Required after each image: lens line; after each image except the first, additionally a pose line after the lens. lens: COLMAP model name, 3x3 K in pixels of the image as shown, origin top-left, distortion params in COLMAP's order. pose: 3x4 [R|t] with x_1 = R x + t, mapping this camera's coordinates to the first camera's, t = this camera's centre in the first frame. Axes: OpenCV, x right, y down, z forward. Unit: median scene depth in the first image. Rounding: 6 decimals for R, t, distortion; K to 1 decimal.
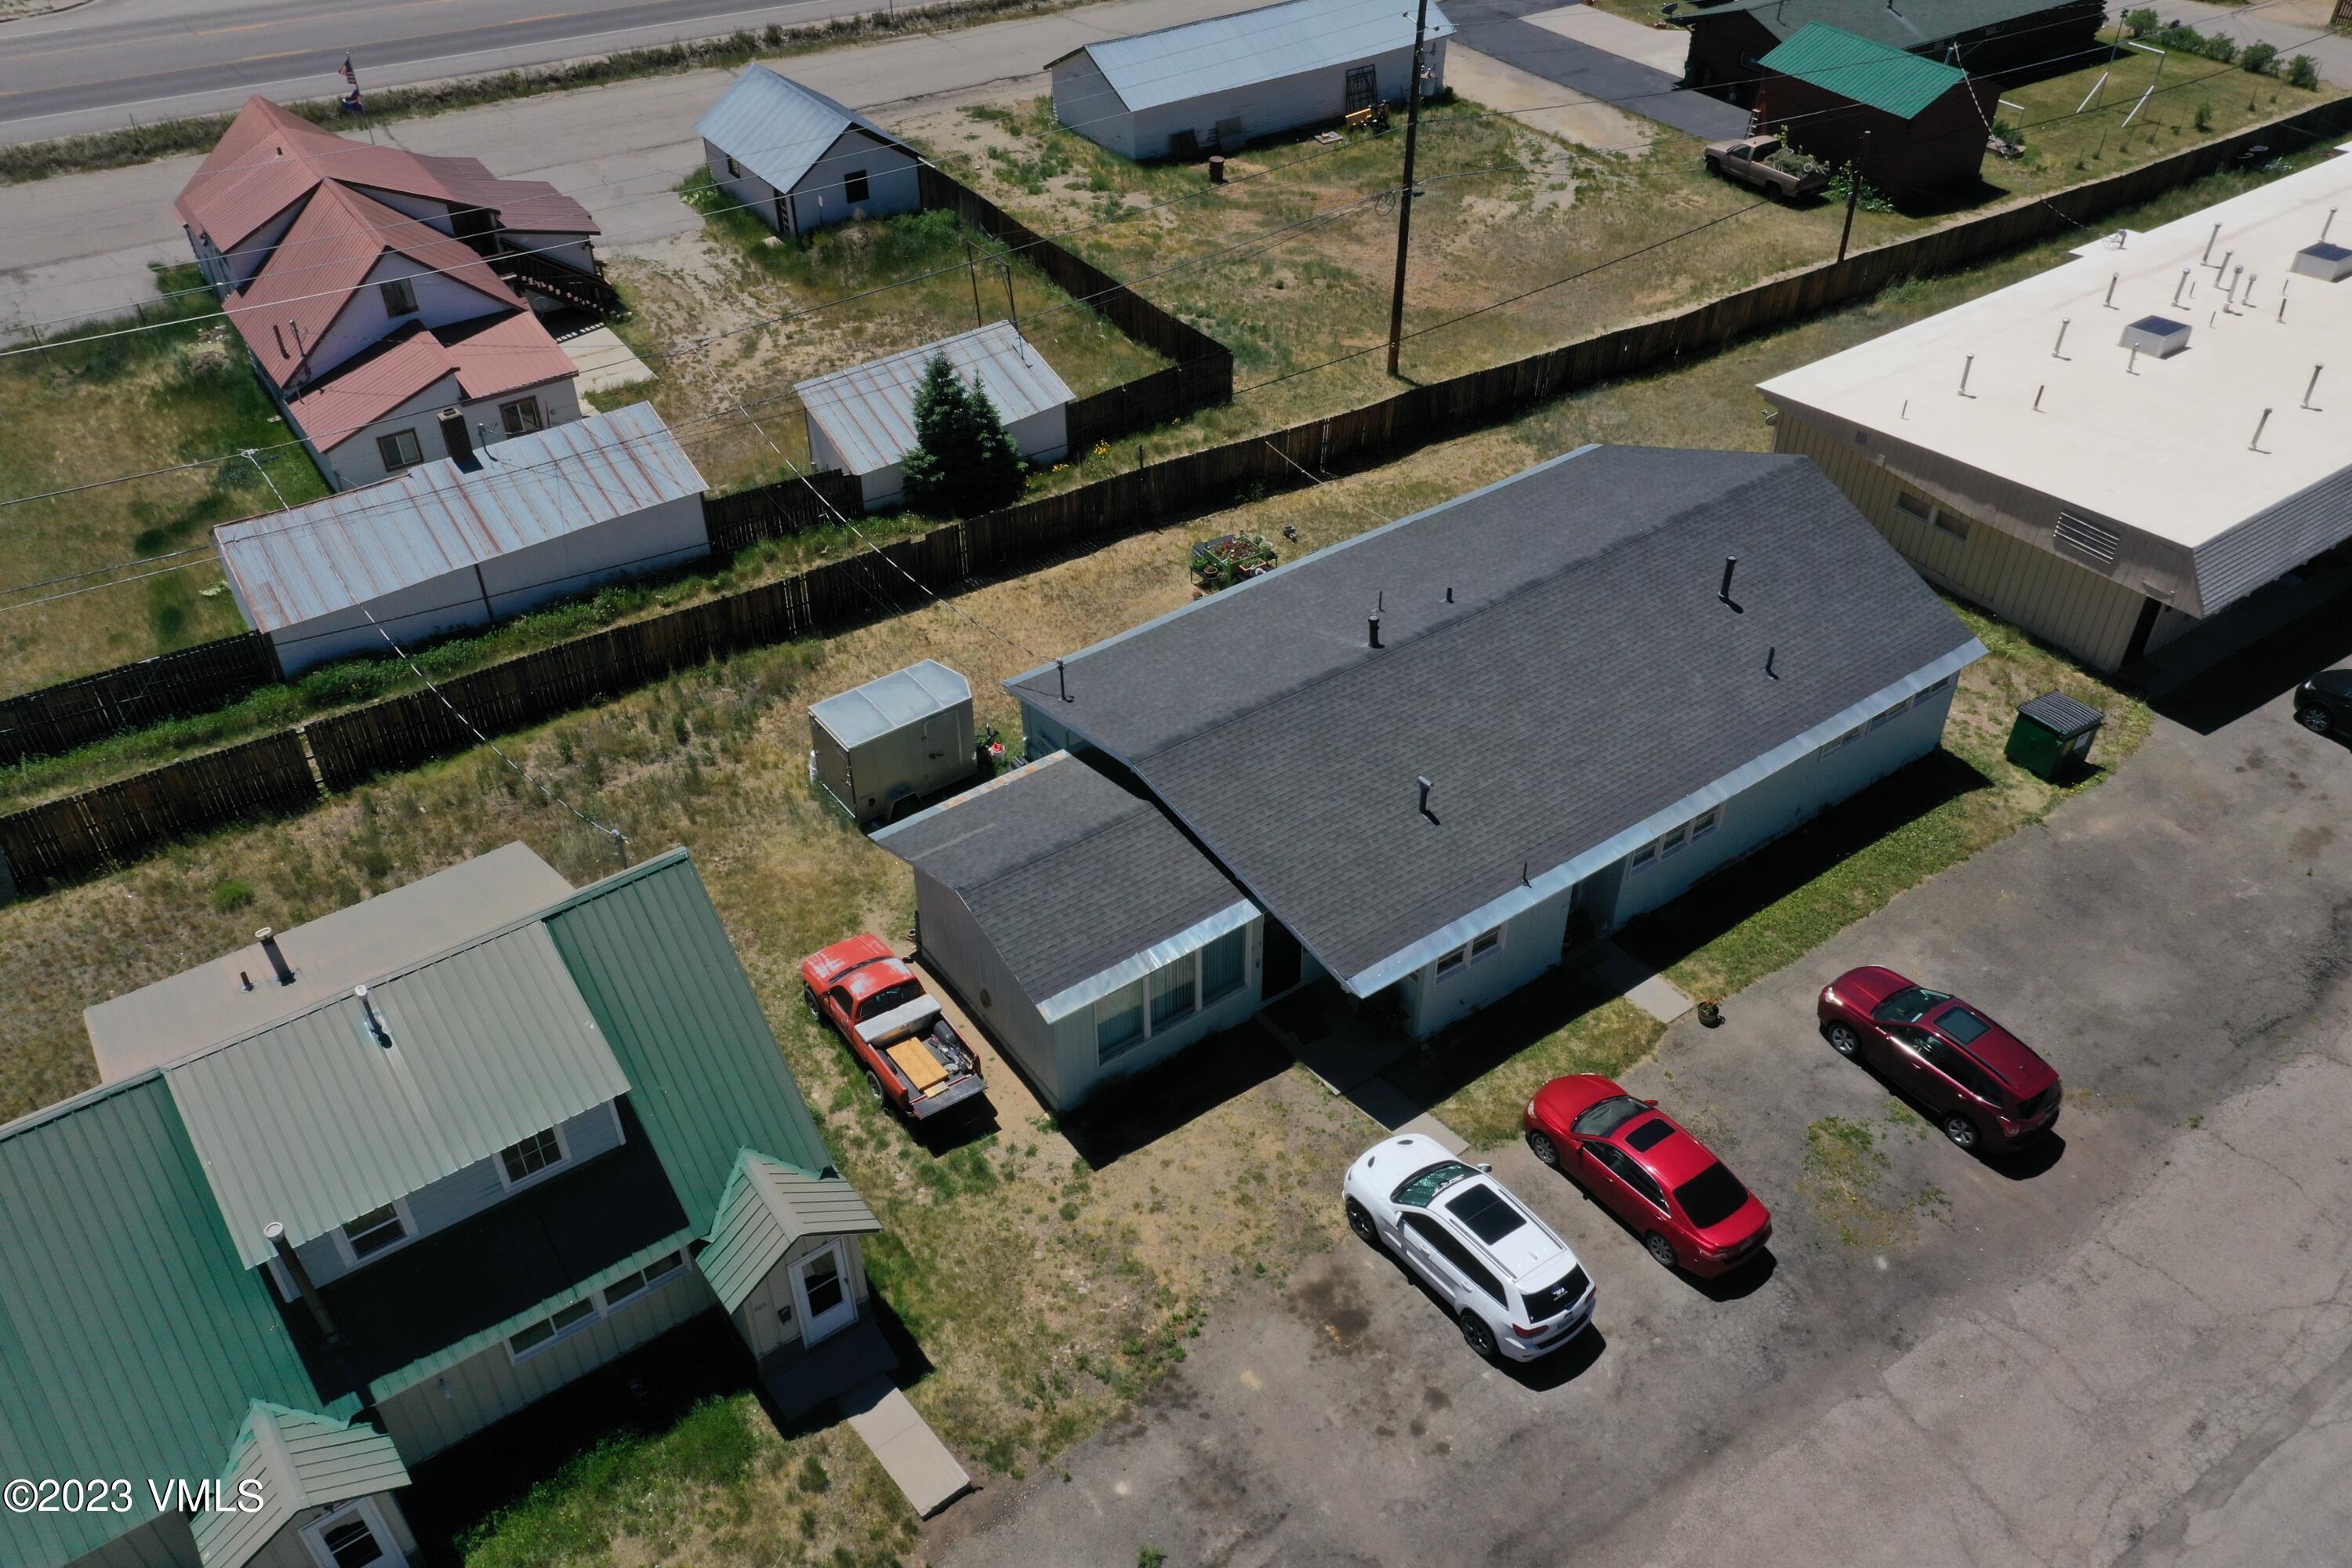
lens RADIAL K [[1864.1, 0, 1176.0], [0, 1864.1, 784.0], [0, 0, 1]] dist [0.006627, -0.000189]
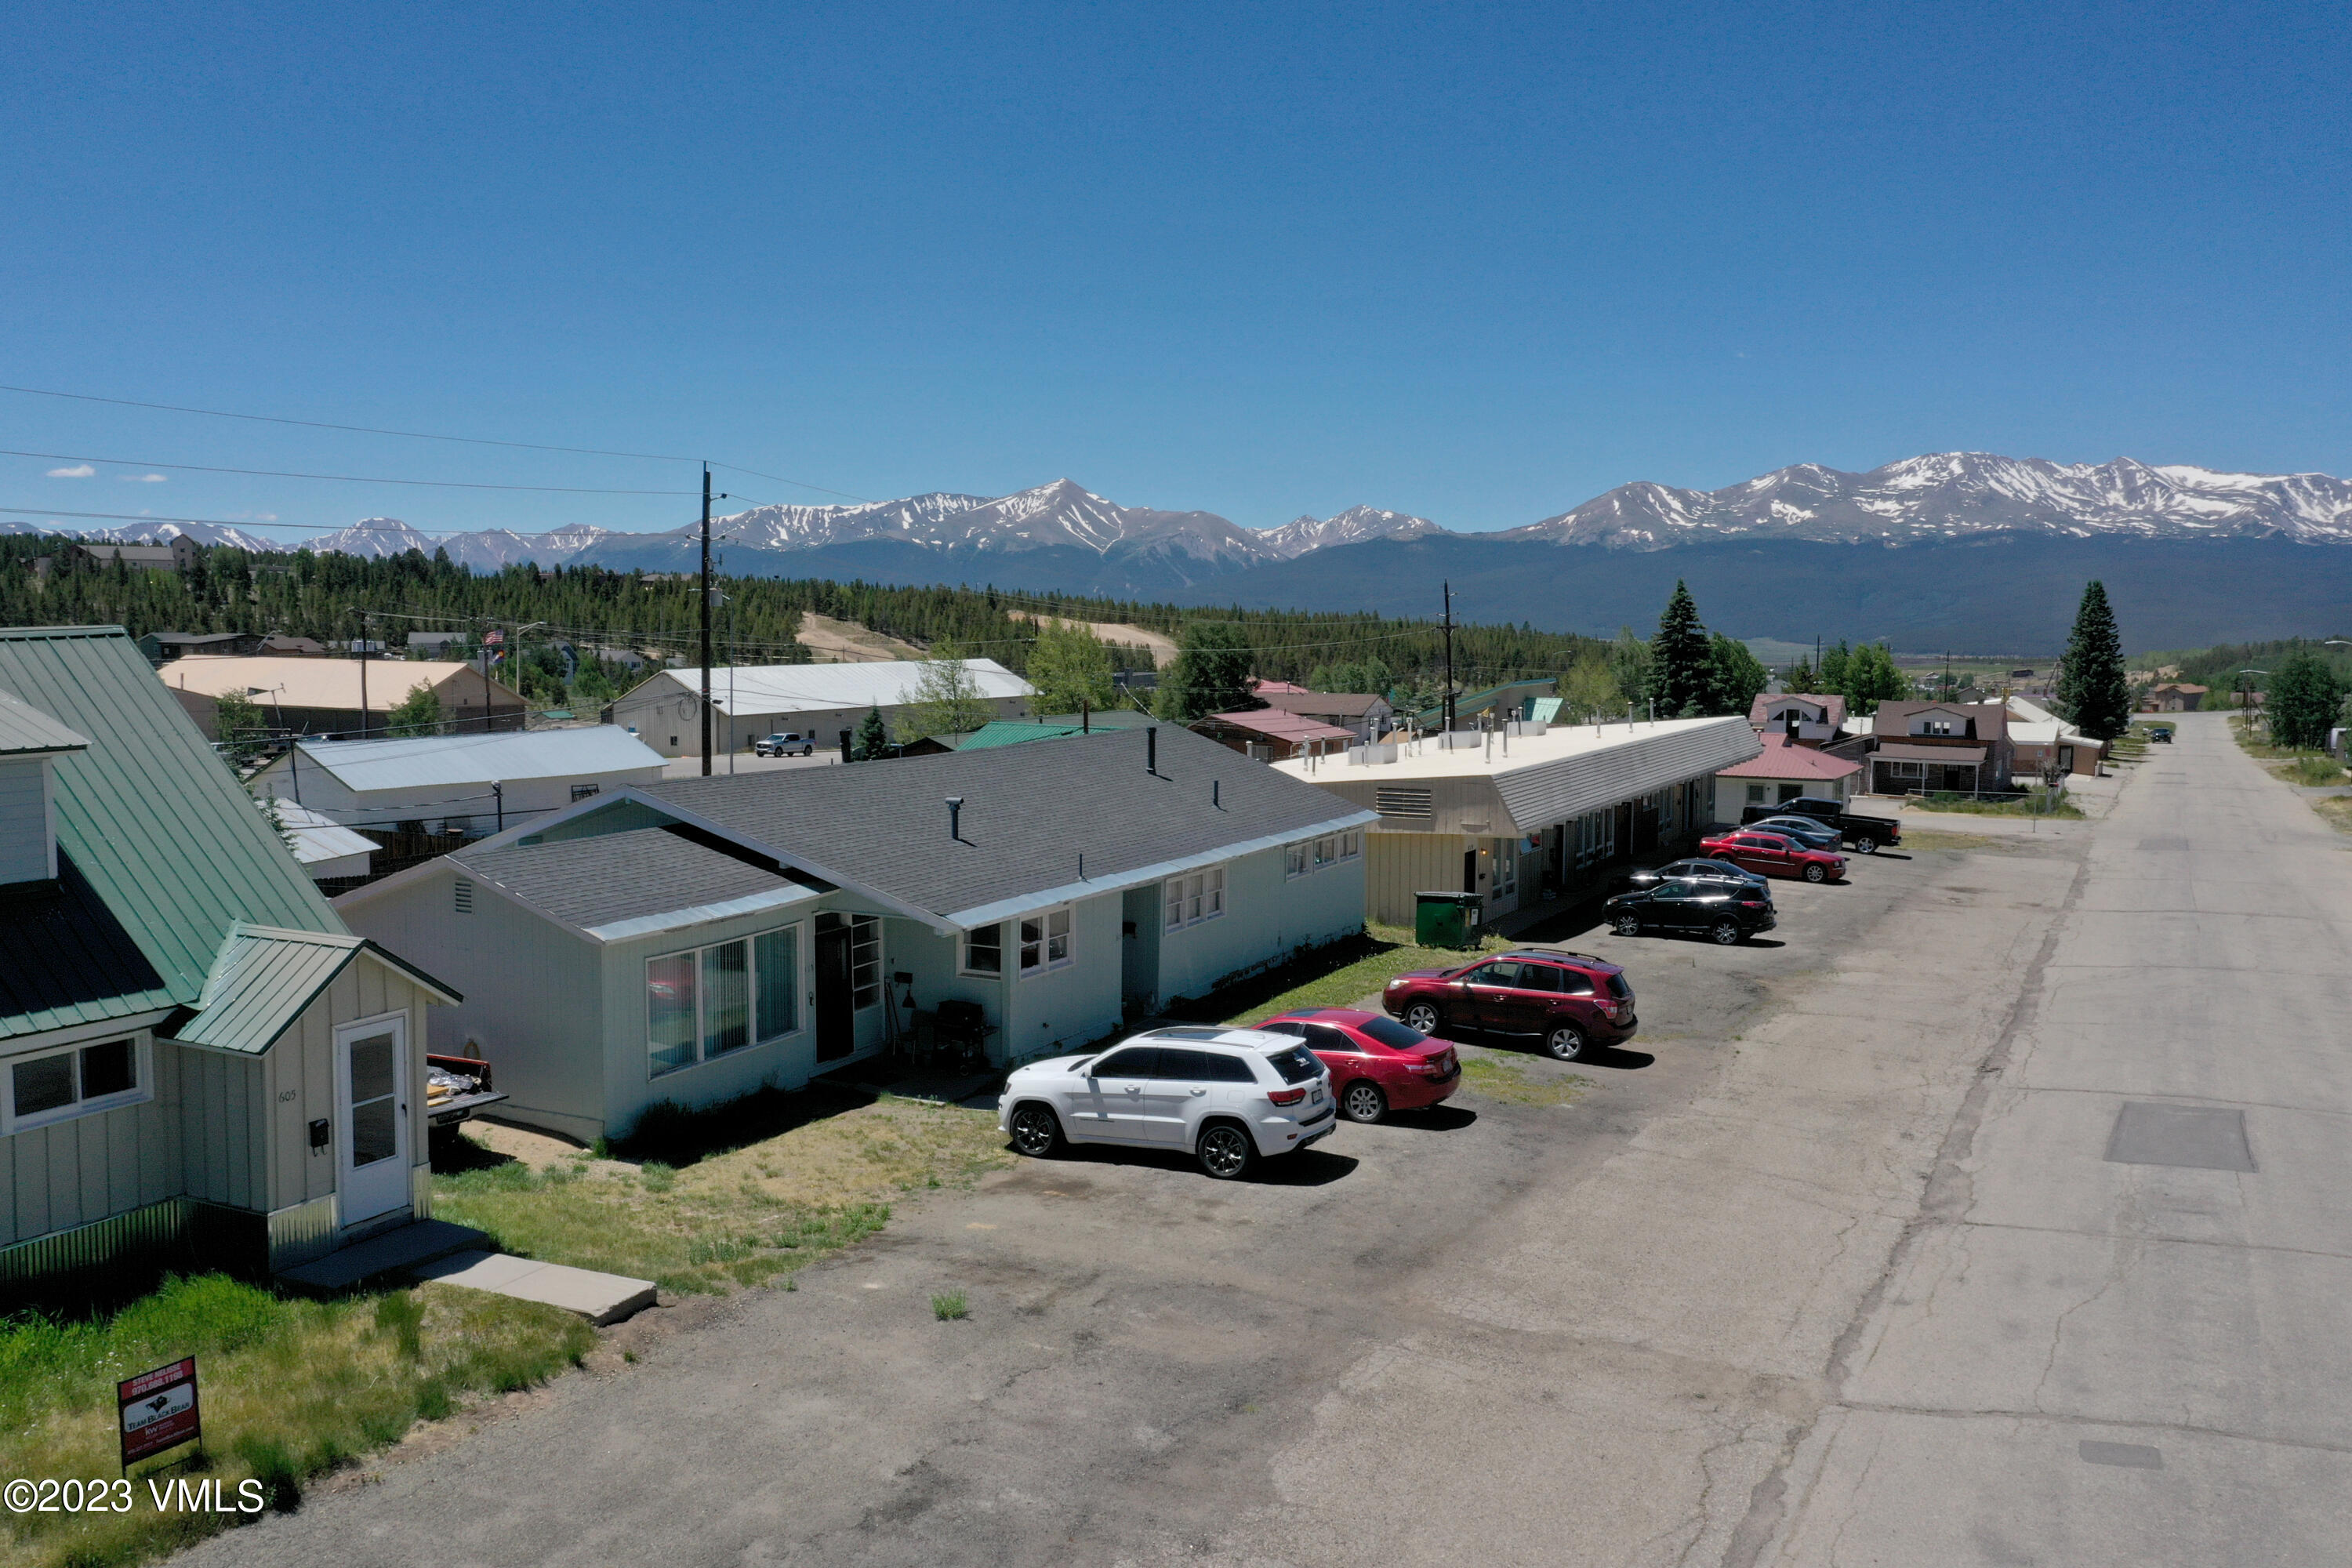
lens RADIAL K [[1869.9, 0, 1176.0], [0, 1869.9, 784.0], [0, 0, 1]] dist [0.000384, 0.005219]
pose [[0.887110, -0.021321, 0.461066, -0.203124], [0.275033, 0.826634, -0.490950, 0.492274], [-0.370666, 0.562335, 0.739179, 0.277750]]
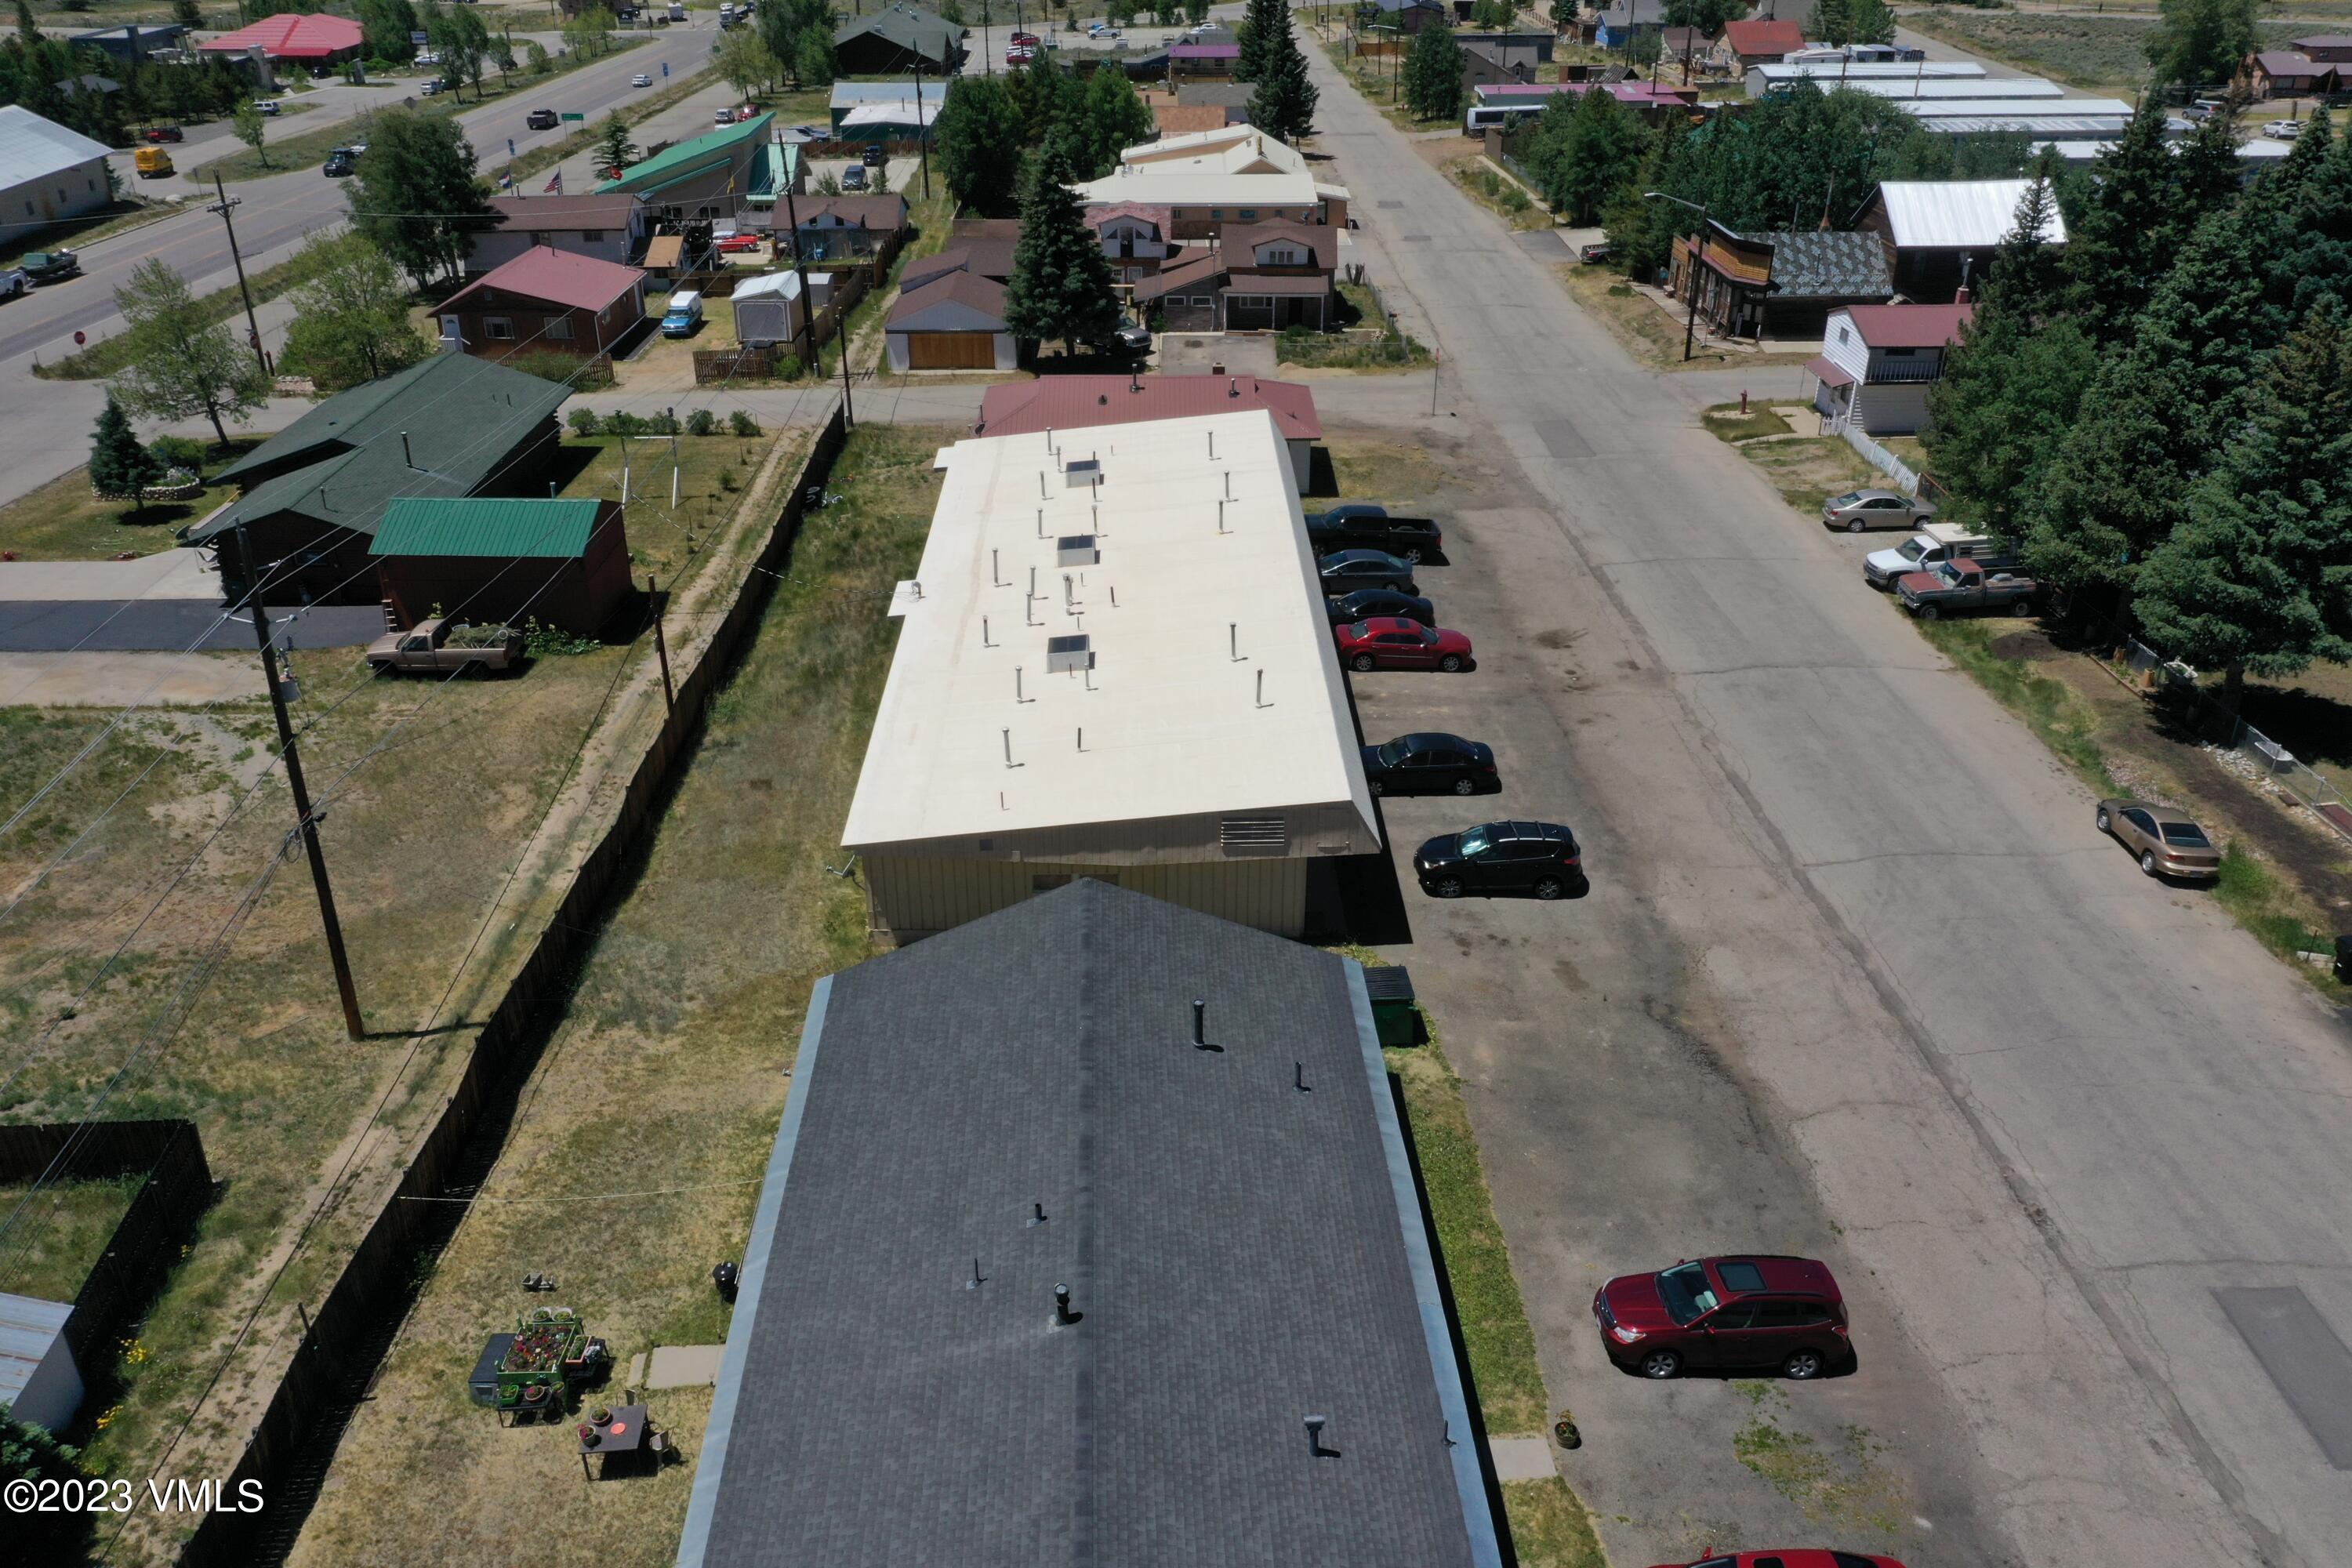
lens RADIAL K [[1840.2, 0, 1173.3], [0, 1840.2, 793.9], [0, 0, 1]] dist [0.000485, 0.001816]
pose [[0.546850, -0.386518, 0.742670, -0.380378], [0.520470, 0.851765, 0.060058, -0.310541], [-0.655794, 0.353695, 0.666959, 0.447550]]
